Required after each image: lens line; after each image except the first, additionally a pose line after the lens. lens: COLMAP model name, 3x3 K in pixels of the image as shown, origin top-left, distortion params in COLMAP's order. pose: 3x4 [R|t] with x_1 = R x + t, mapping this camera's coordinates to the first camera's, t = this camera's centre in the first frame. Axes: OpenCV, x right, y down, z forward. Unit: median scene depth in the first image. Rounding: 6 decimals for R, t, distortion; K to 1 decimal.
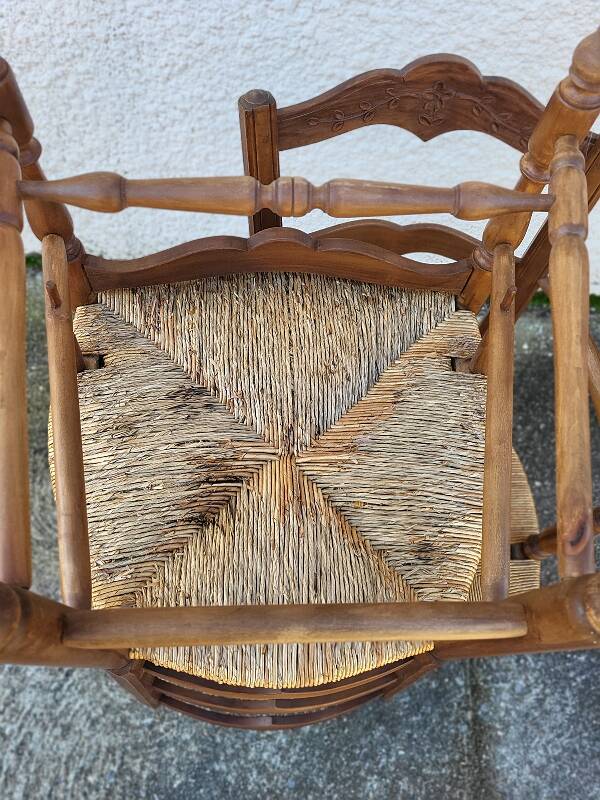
lens RADIAL K [[608.2, 0, 295.6], [0, 608.2, 394.3], [0, 0, 1]] dist [0.056643, -0.036749]
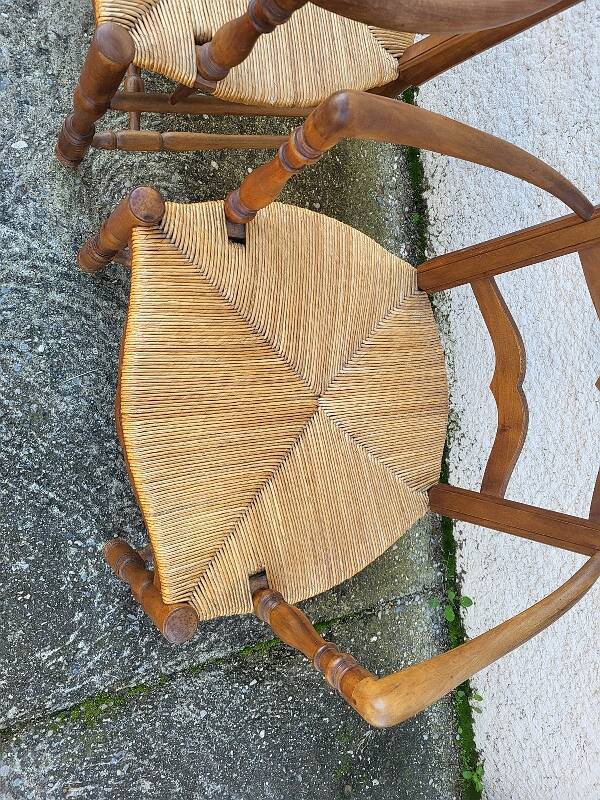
lens RADIAL K [[608.2, 0, 314.0], [0, 608.2, 398.8], [0, 0, 1]] dist [0.056643, -0.036749]
pose [[0.171723, 0.984453, 0.036928, -0.109344], [-0.982199, 0.173986, -0.070807, 0.065781], [-0.076131, -0.024111, 0.996806, 0.178113]]
